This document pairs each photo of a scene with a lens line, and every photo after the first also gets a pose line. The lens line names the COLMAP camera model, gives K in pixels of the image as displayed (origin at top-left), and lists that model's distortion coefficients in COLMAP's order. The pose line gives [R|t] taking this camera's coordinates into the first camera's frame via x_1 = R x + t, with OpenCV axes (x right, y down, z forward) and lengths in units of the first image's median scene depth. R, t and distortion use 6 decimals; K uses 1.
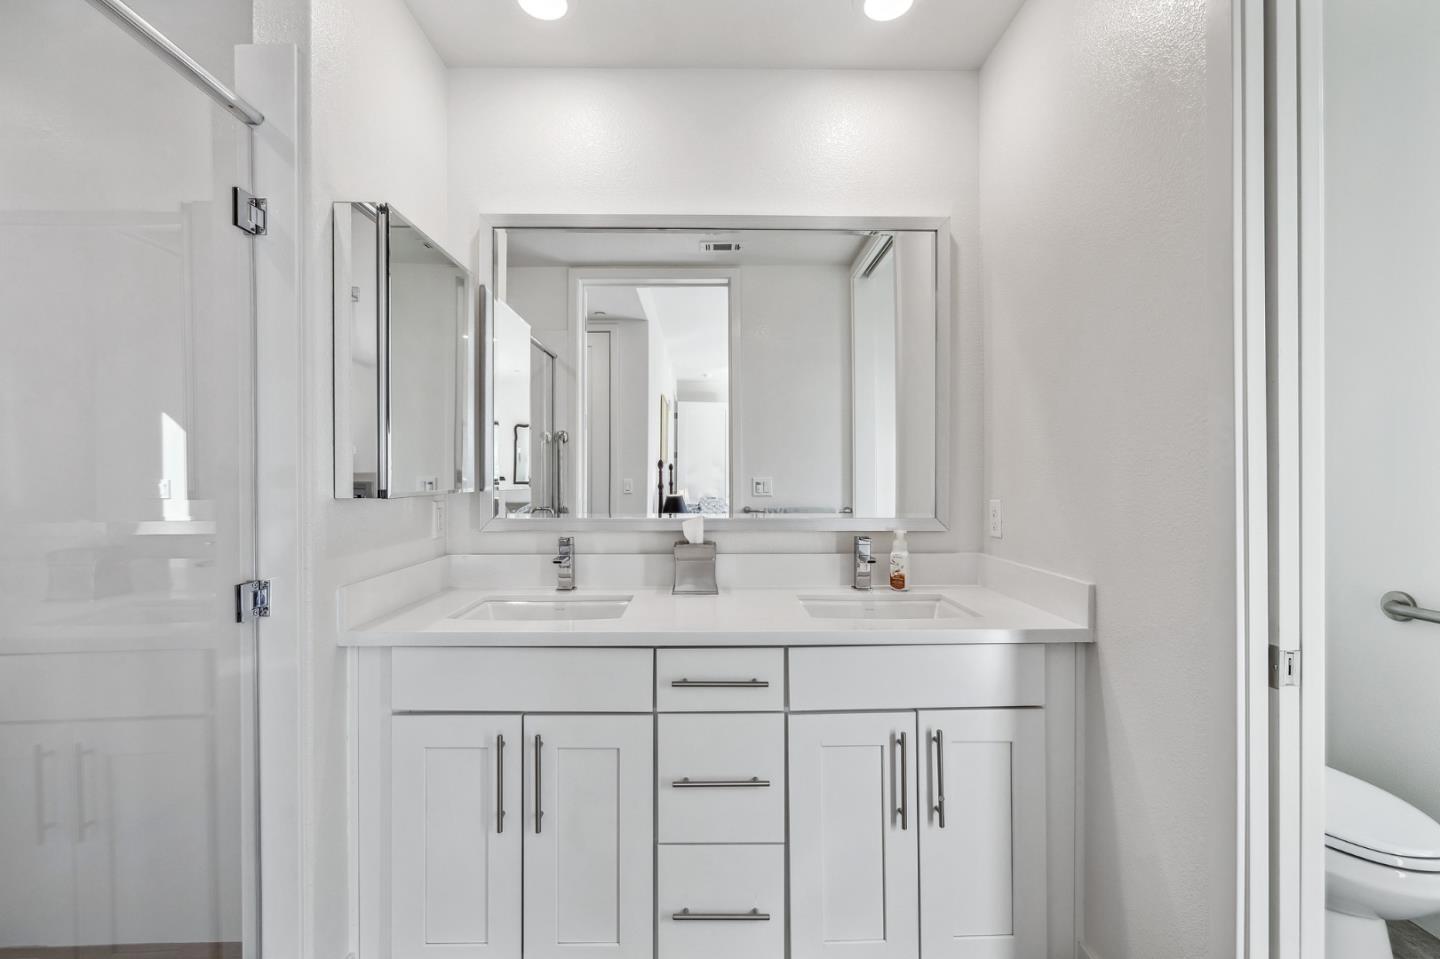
lens RADIAL K [[608.4, 0, 714.2], [0, 608.4, 477.4], [0, 0, 1]] dist [-0.001186, 0.000036]
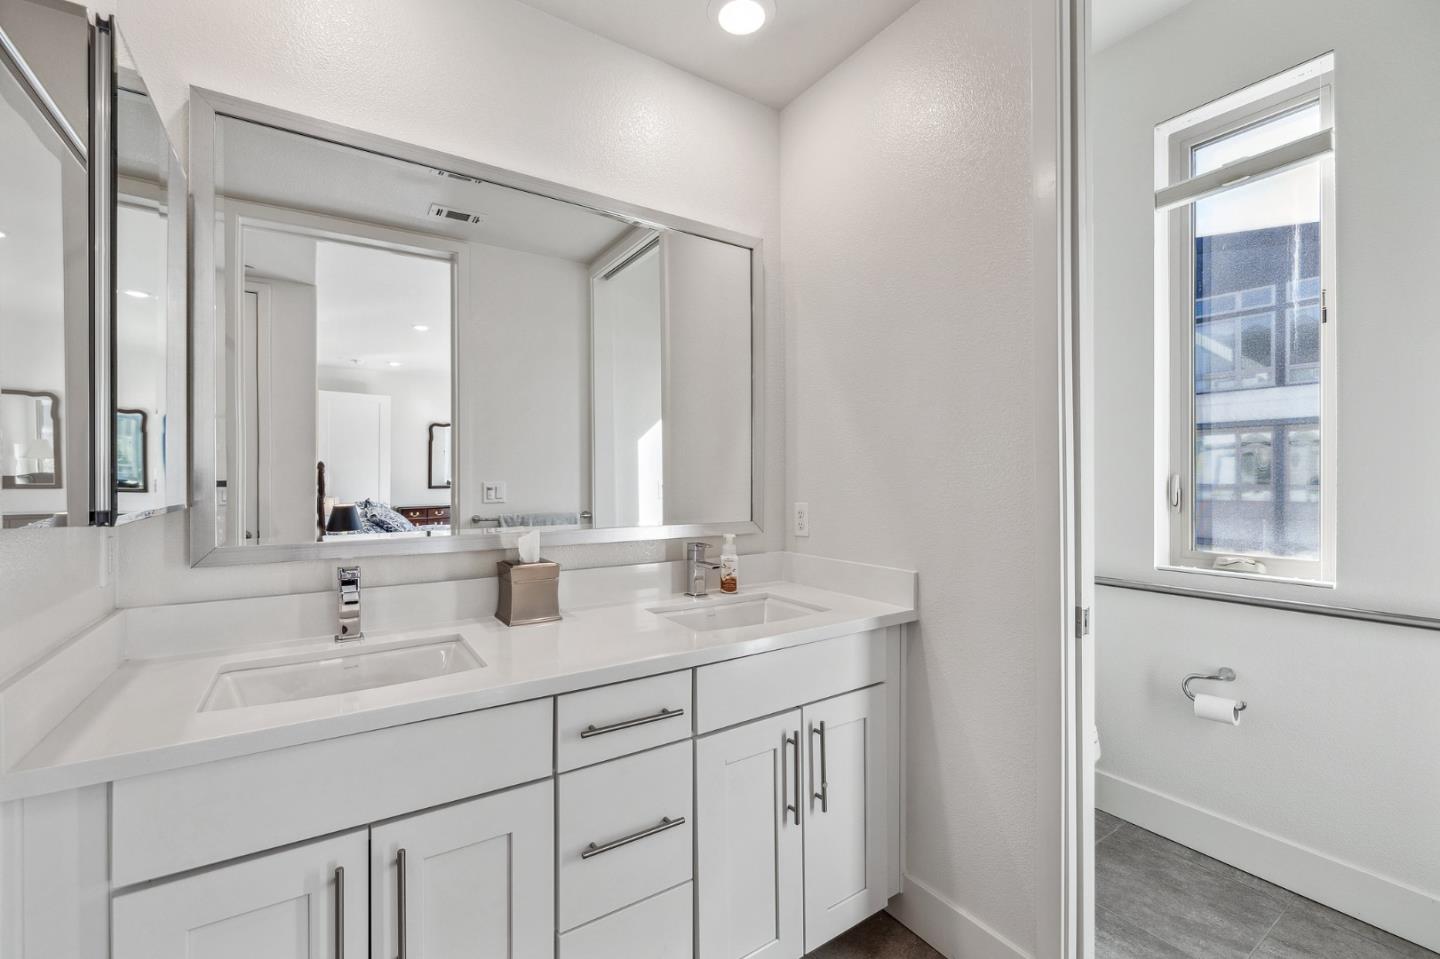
lens RADIAL K [[608.4, 0, 714.2], [0, 608.4, 477.4], [0, 0, 1]] dist [-0.001186, 0.000036]
pose [[0.846214, -0.001274, 0.532842, -0.264034], [0.004026, 0.999984, -0.004002, -0.004837], [-0.532828, 0.005532, 0.846205, 0.149406]]
